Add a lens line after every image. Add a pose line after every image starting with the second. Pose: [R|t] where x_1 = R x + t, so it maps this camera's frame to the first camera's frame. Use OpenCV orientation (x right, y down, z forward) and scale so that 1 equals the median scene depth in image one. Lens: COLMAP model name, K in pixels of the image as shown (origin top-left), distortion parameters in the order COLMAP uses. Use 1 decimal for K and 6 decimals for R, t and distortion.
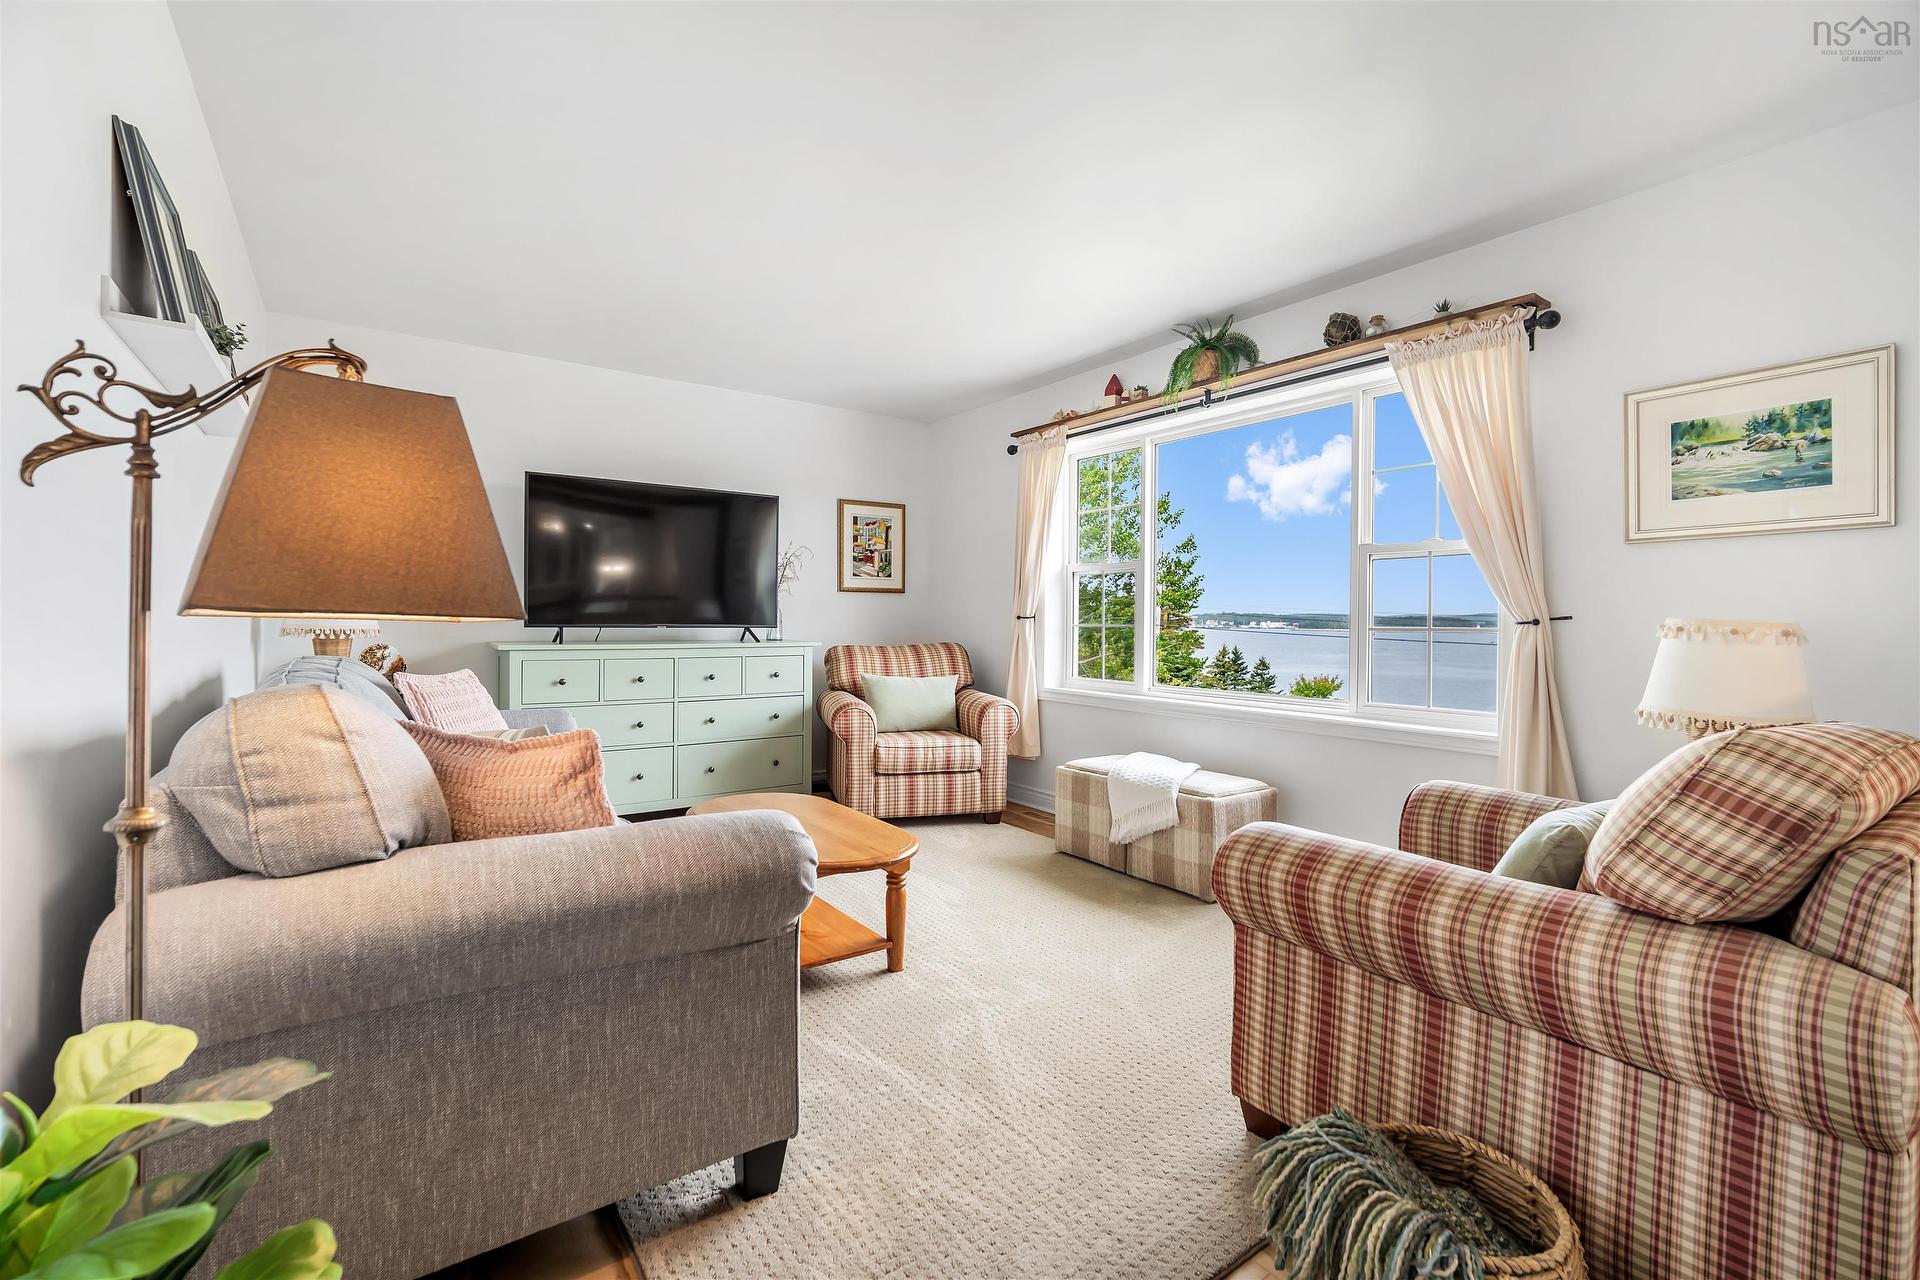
lens RADIAL K [[840.9, 0, 967.5], [0, 840.9, 628.8], [0, 0, 1]] dist [-0.010915, 0.003344]
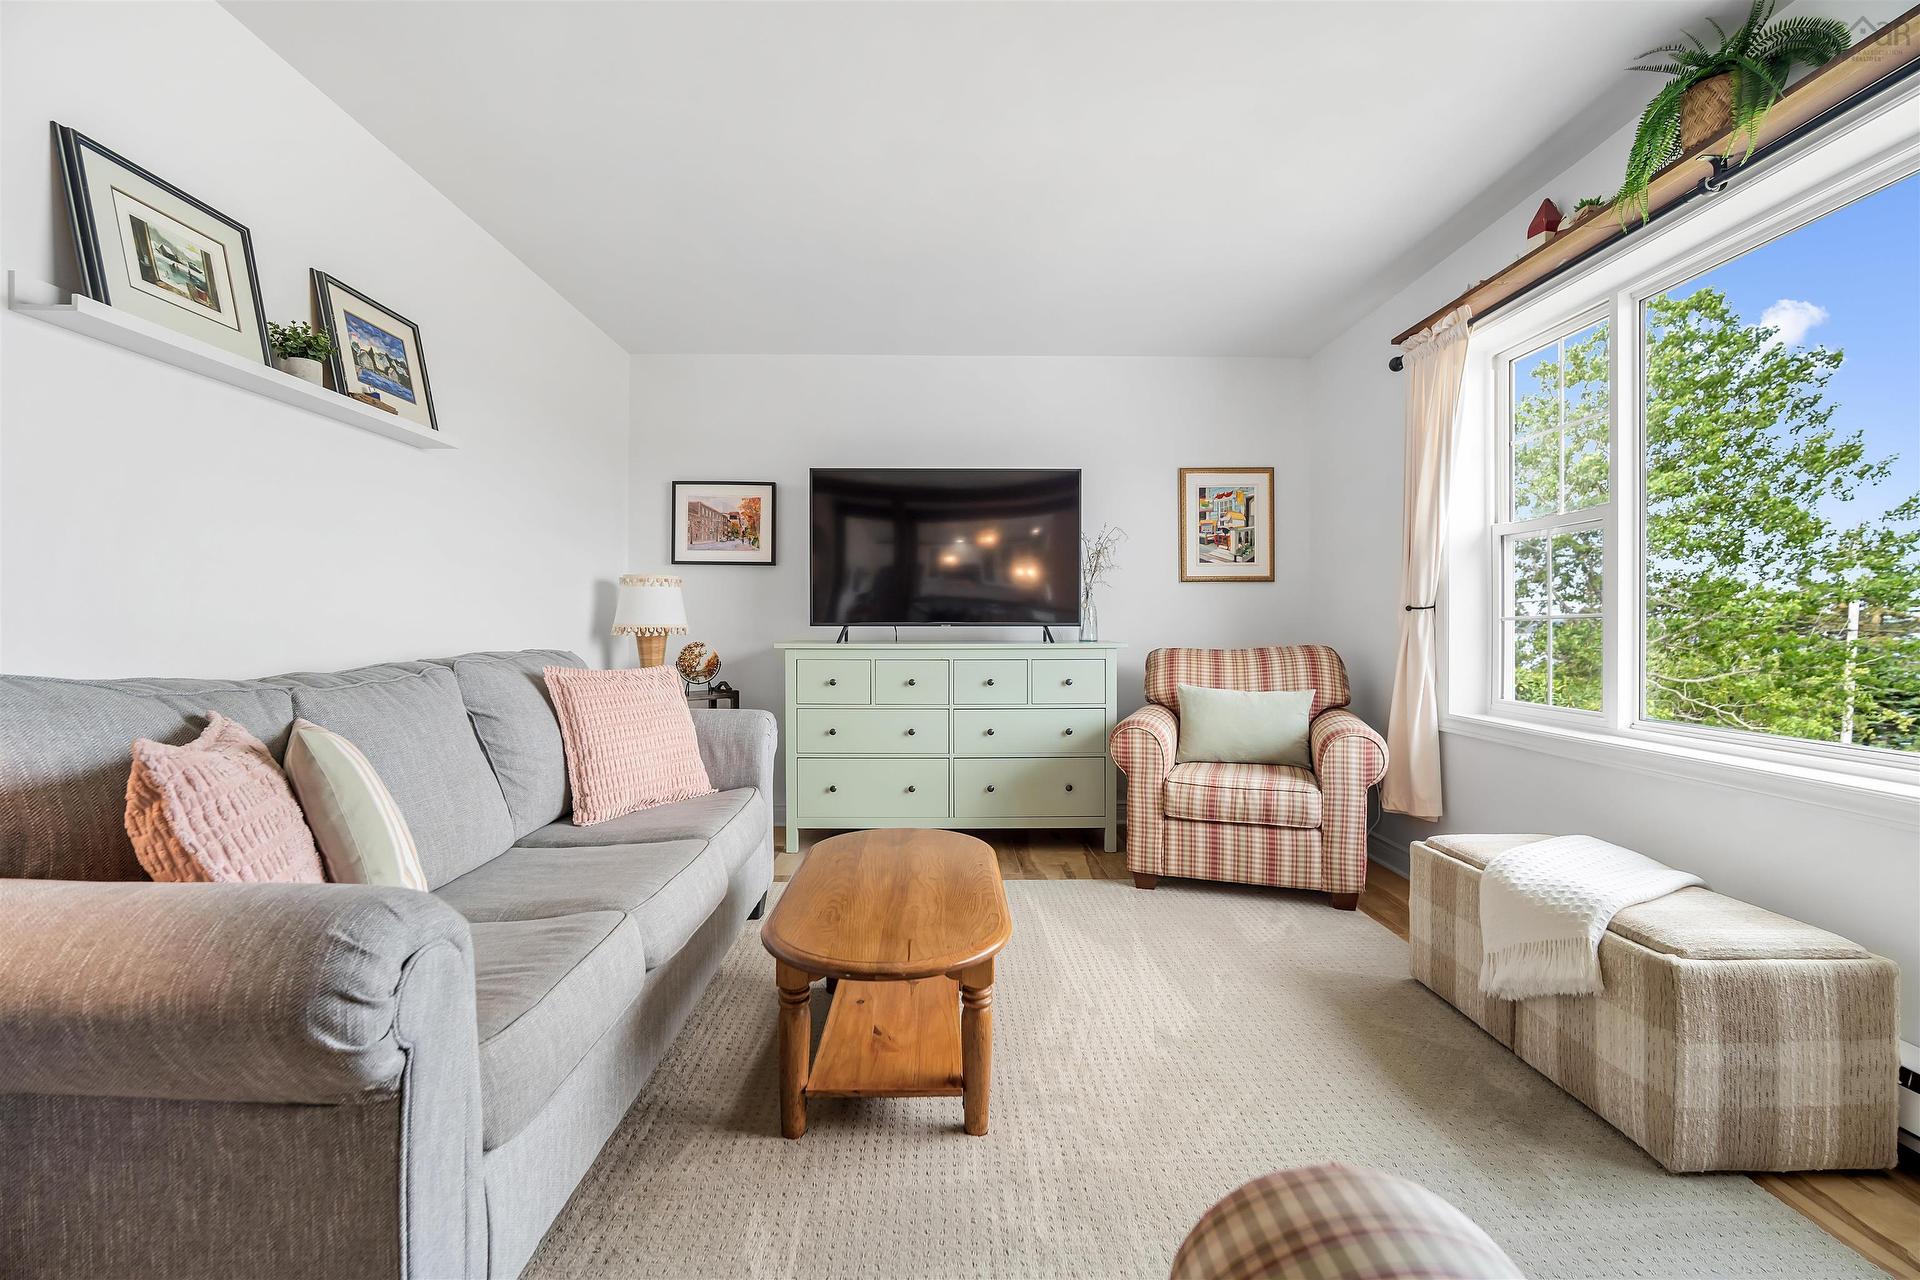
lens RADIAL K [[840.9, 0, 954.1], [0, 840.9, 629.8], [0, 0, 1]] dist [-0.010915, 0.003344]
pose [[0.819790, -0.005887, -0.572634, 0.165725], [0.000752, 0.999957, -0.009203, 0.011102], [0.572664, 0.007114, 0.819759, 0.265062]]
